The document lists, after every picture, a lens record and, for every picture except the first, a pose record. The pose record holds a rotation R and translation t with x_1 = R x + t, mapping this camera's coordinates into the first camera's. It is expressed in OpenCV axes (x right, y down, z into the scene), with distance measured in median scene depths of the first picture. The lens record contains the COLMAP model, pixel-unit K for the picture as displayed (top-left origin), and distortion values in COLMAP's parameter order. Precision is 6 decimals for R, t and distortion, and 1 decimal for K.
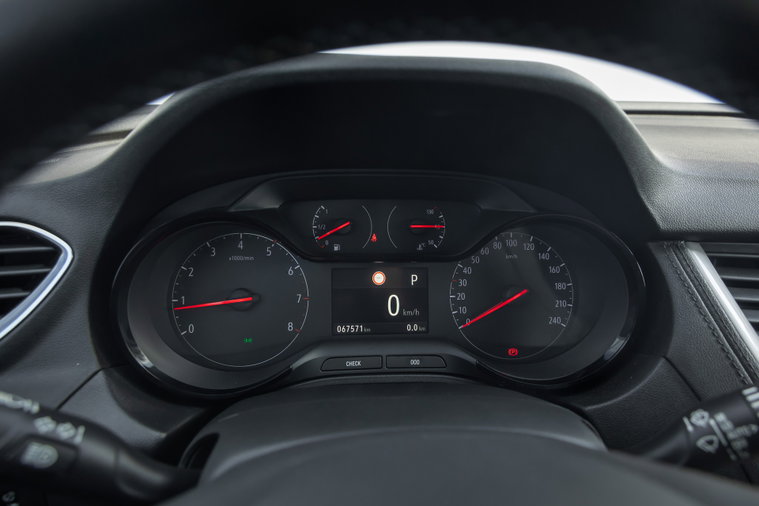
lens RADIAL K [[499.4, 0, 379.7], [0, 499.4, 247.2], [0, 0, 1]] dist [-0.009999, 0.003399]
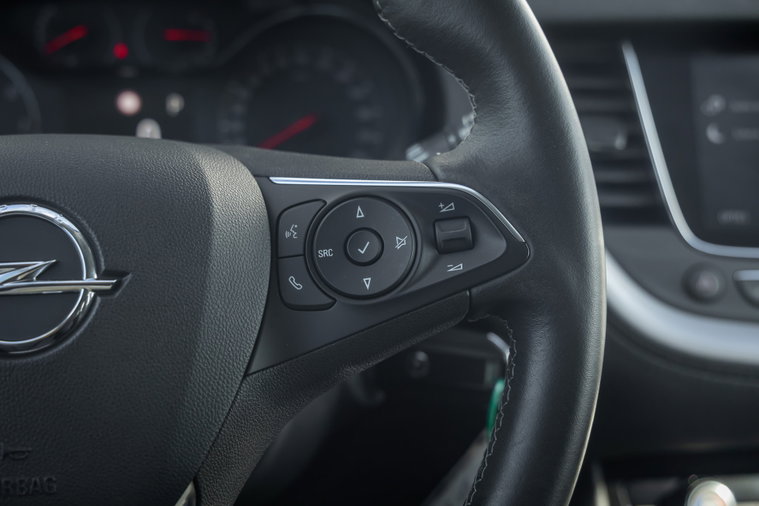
lens RADIAL K [[1021.0, 0, 381.4], [0, 1021.0, 253.5], [0, 0, 1]] dist [0.050907, 0.000000]
pose [[0.997683, -0.016732, 0.065941, 0.293692], [0.012838, 0.998173, 0.059040, 0.214854], [-0.066808, -0.058057, 0.996075, -0.675557]]
